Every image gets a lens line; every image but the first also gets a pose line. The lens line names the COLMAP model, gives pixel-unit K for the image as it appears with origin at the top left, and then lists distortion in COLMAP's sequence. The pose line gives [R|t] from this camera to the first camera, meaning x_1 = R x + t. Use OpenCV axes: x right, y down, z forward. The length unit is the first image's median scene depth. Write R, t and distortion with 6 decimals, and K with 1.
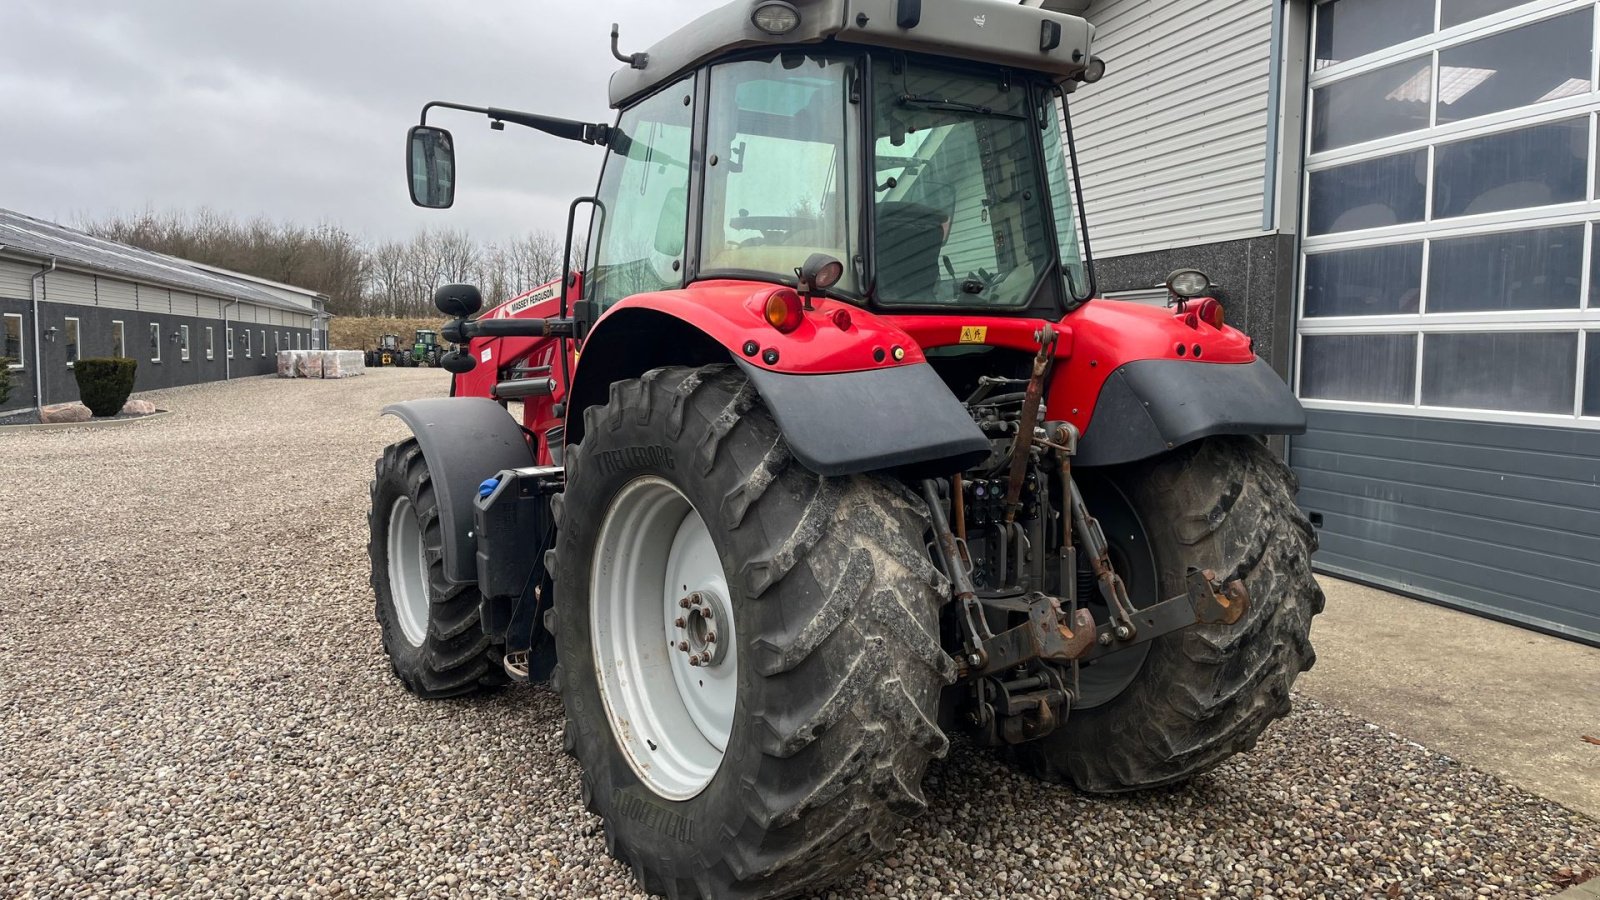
lens RADIAL K [[1206.4, 0, 788.6], [0, 1206.4, 436.8], [0, 0, 1]] dist [0.073894, -0.091917]
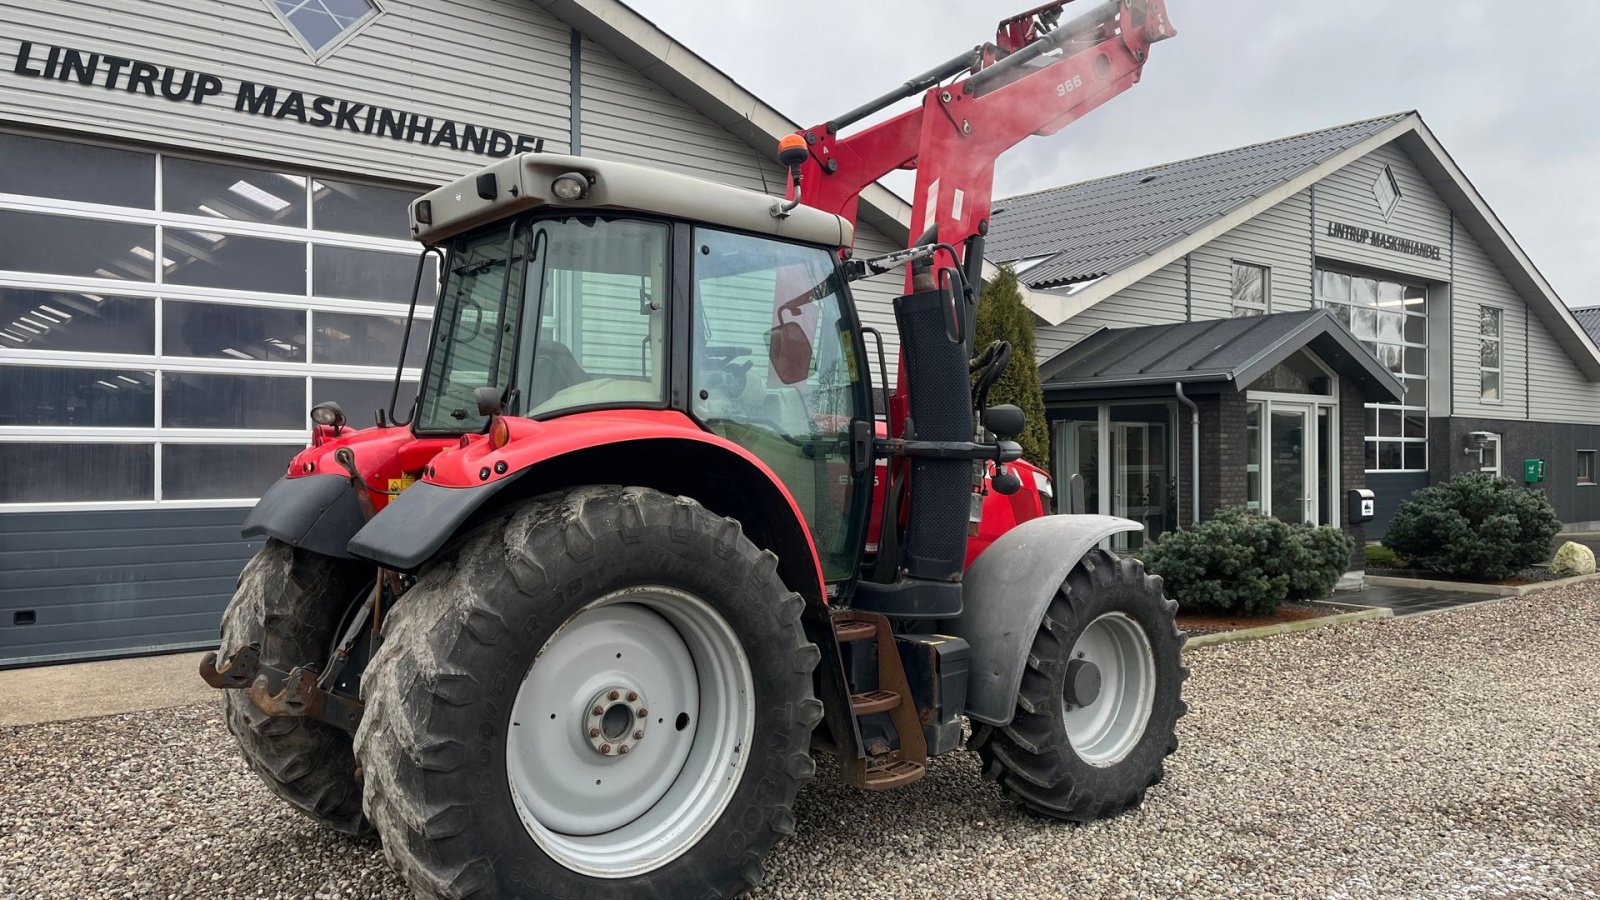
lens RADIAL K [[1206.4, 0, 793.5], [0, 1206.4, 439.0], [0, 0, 1]] dist [0.073894, -0.091917]
pose [[-0.414934, 0.004386, 0.909841, -1.171833], [0.061813, 0.997814, 0.023379, -0.101203], [-0.907750, 0.065941, -0.414298, 1.199607]]
